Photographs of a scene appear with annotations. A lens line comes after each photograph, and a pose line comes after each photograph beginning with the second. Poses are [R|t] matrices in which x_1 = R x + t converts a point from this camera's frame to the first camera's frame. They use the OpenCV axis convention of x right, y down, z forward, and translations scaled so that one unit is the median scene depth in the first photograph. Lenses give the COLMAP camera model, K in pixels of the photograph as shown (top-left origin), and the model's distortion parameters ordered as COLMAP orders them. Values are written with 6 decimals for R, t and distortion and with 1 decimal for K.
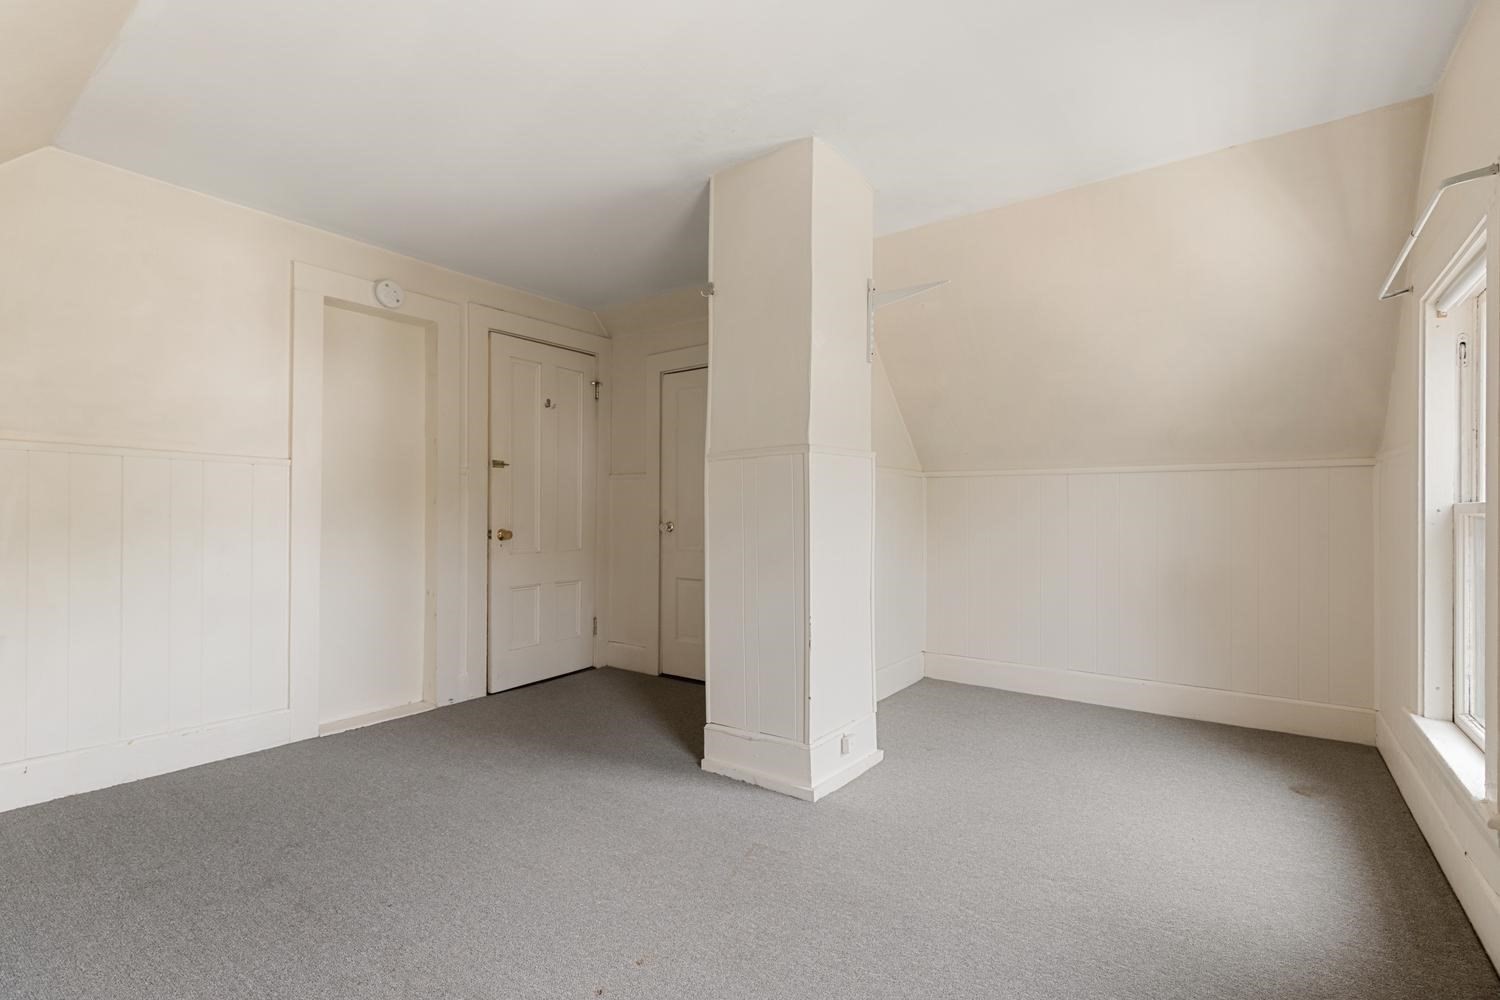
lens RADIAL K [[691.9, 0, 744.6], [0, 691.9, 503.6], [0, 0, 1]] dist [0.009310, -0.001668]
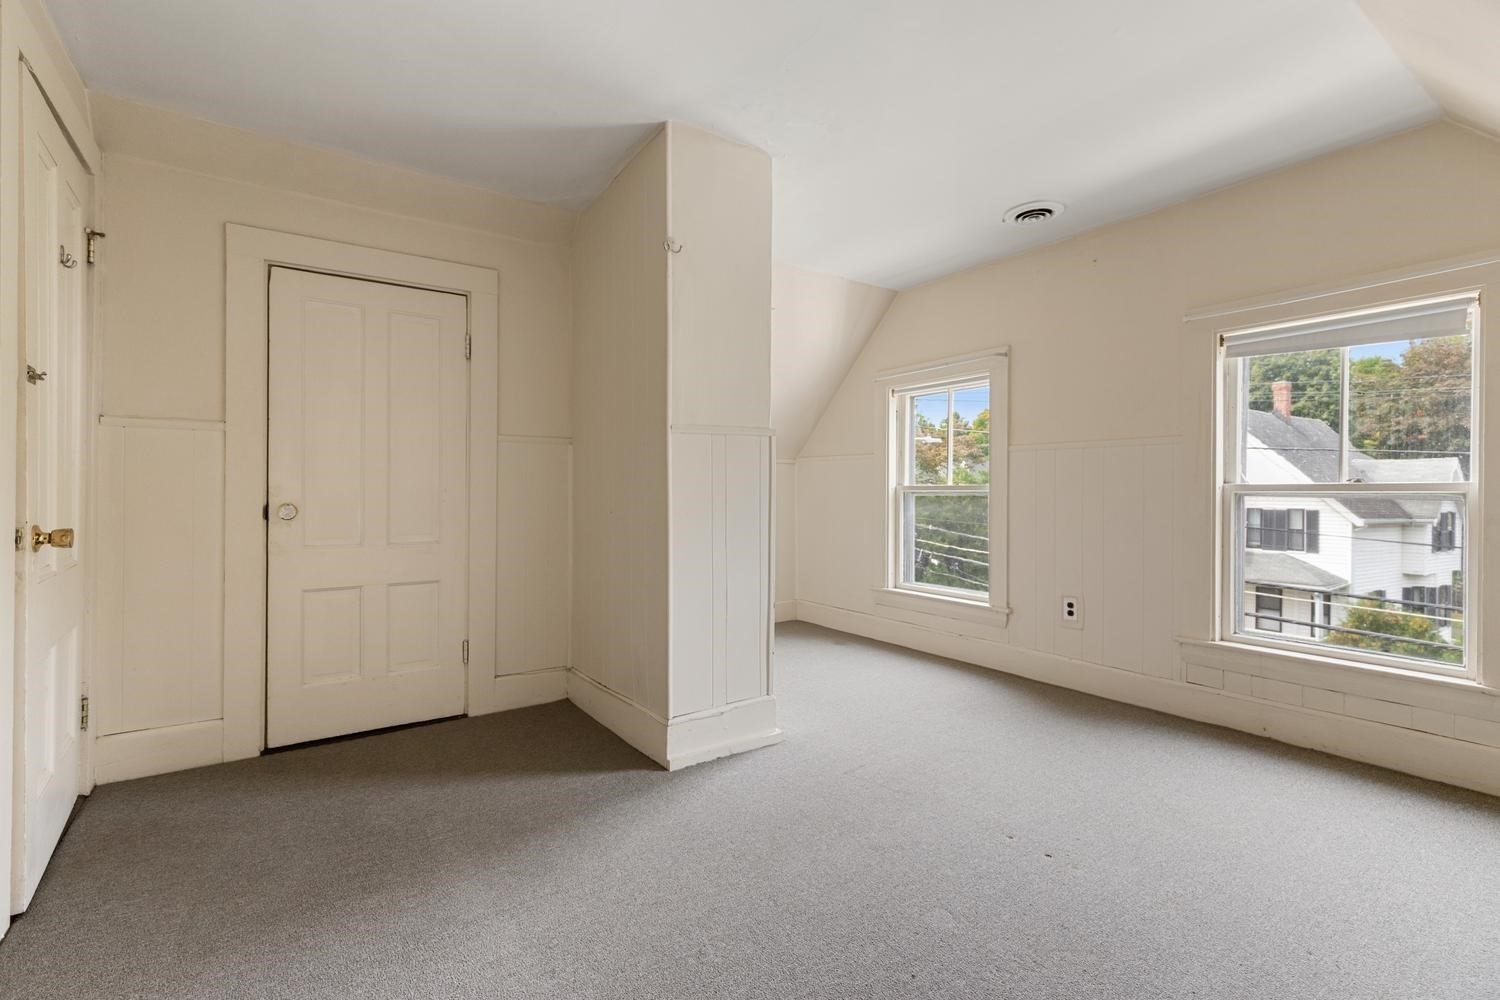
lens RADIAL K [[691.9, 0, 739.9], [0, 691.9, 489.1], [0, 0, 1]] dist [0.009310, -0.001668]
pose [[0.306938, 0.005839, 0.951712, -0.891223], [-0.009284, 0.999952, -0.003141, 0.015986], [-0.951684, -0.007871, 0.306977, 0.633137]]
